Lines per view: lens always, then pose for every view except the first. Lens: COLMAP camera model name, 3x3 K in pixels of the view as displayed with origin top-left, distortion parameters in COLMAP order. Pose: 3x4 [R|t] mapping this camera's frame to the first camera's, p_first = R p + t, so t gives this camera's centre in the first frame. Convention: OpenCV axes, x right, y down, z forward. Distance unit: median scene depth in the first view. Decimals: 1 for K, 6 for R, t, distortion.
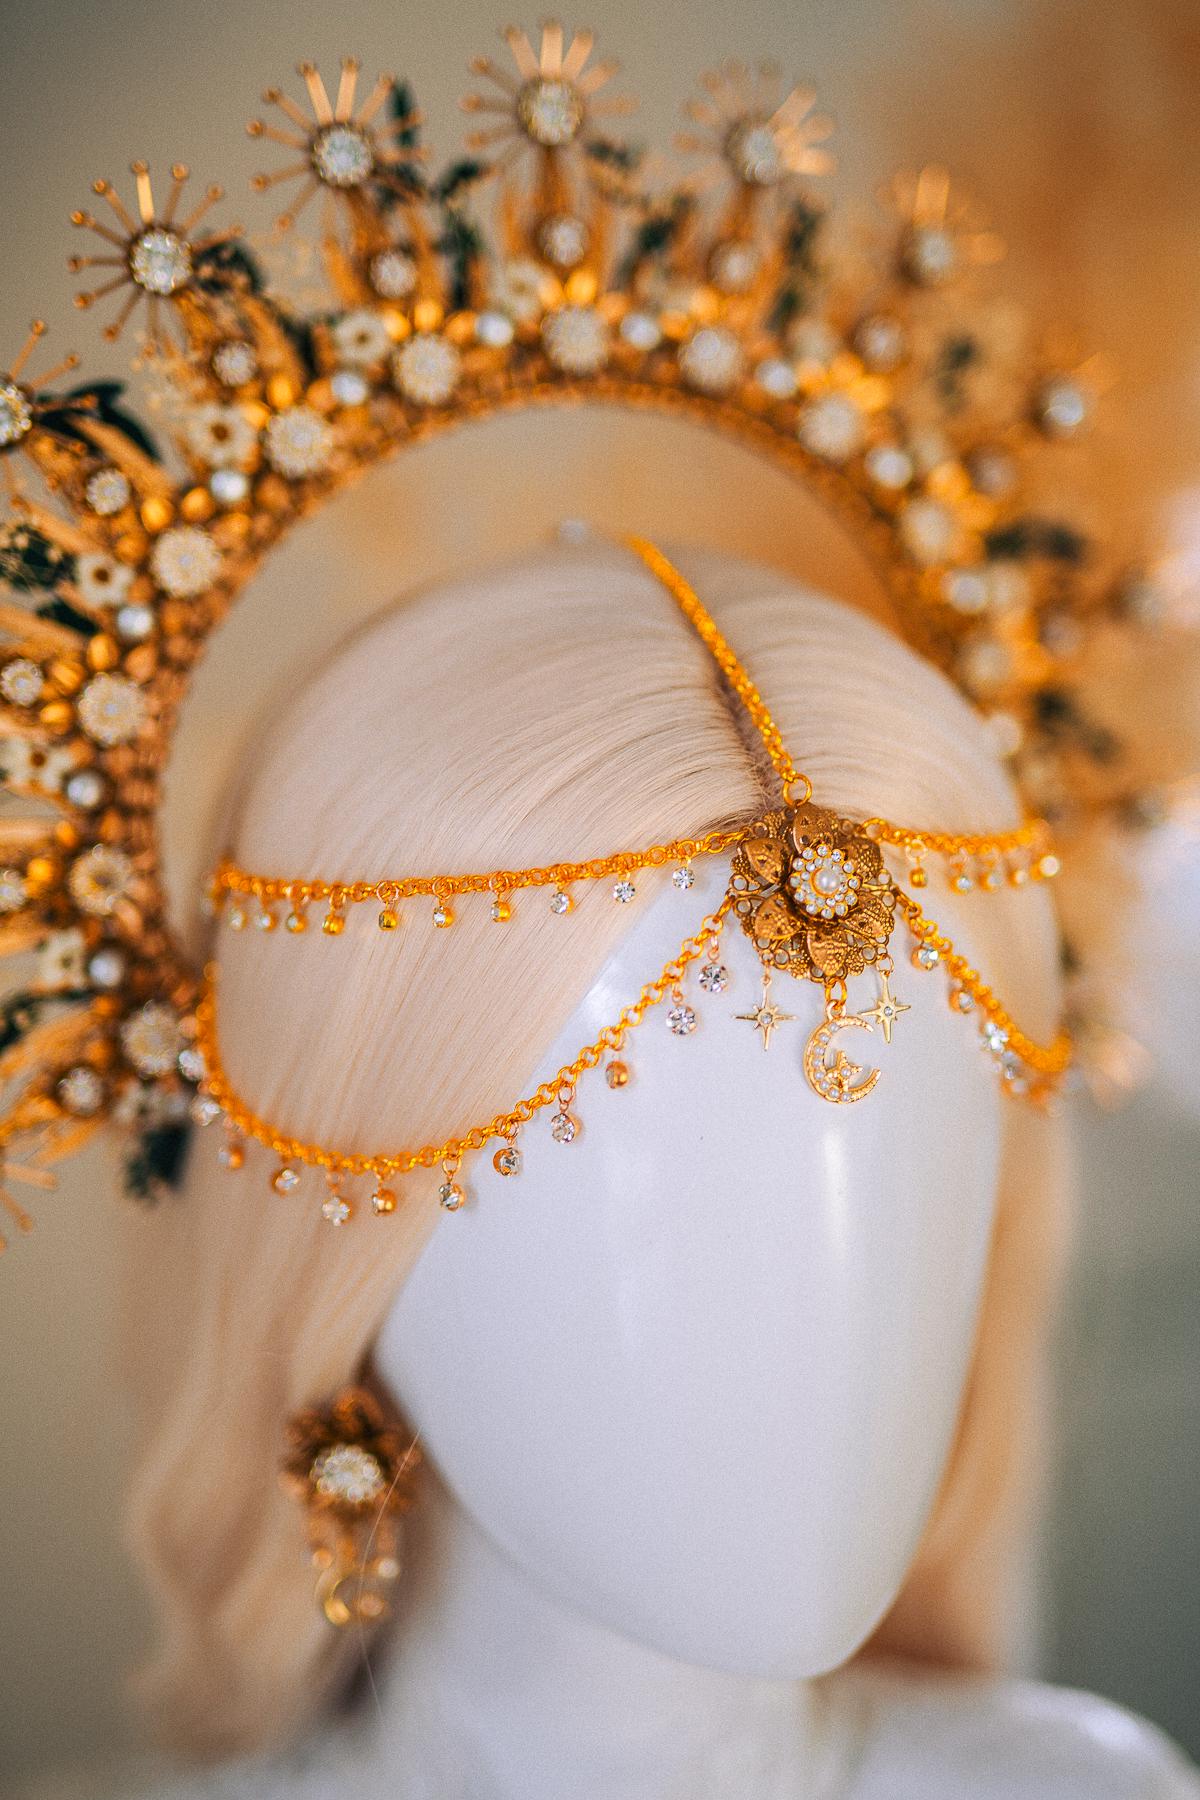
lens RADIAL K [[2680.3, 0, 609.0], [0, 2680.3, 892.7], [0, 0, 1]] dist [-0.027252, 0.000000]
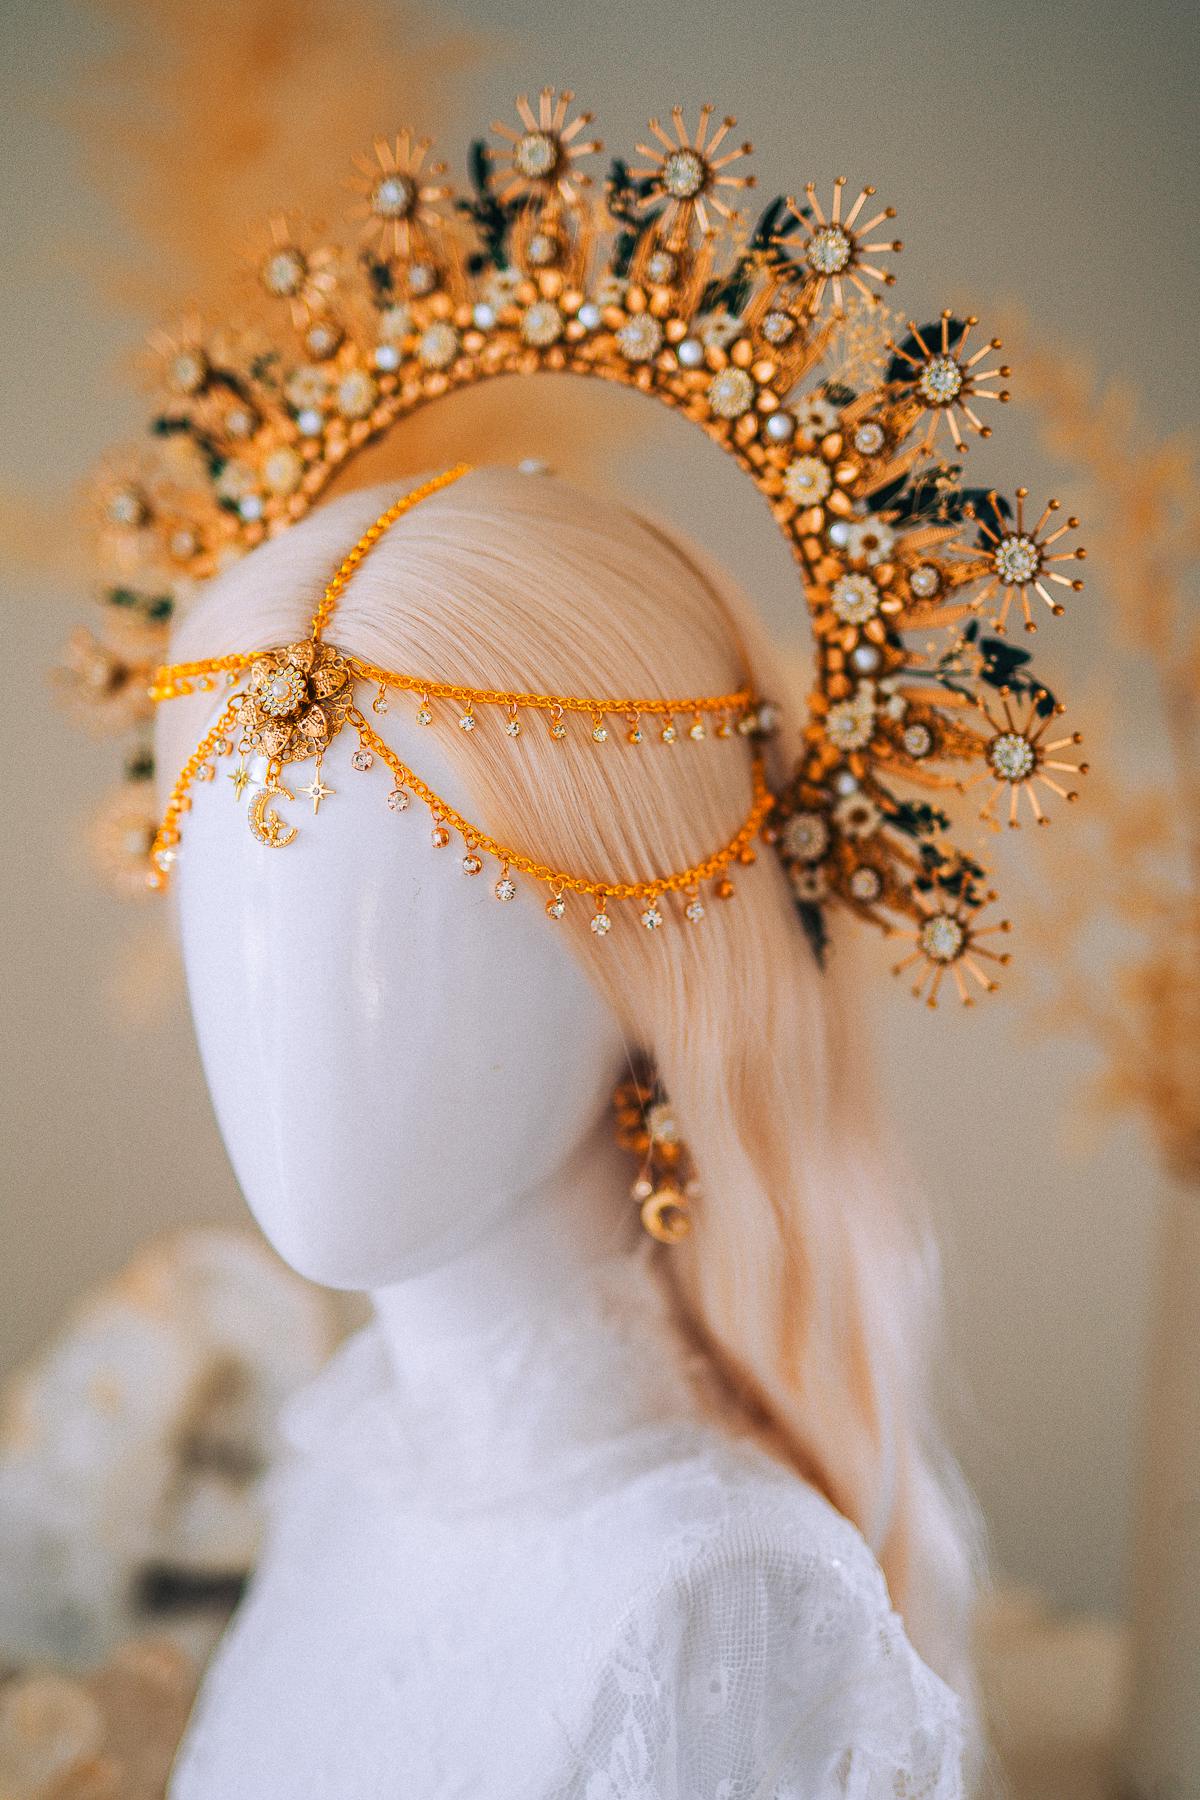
lens RADIAL K [[2761.3, 0, 585.1], [0, 2761.3, 915.6], [0, 0, 1]] dist [-0.025505, 0.000000]
pose [[0.598182, 0.159067, -0.785415, 1.208797], [-0.172947, 0.982630, 0.067290, -0.012080], [0.782476, 0.095583, 0.615301, 0.205605]]
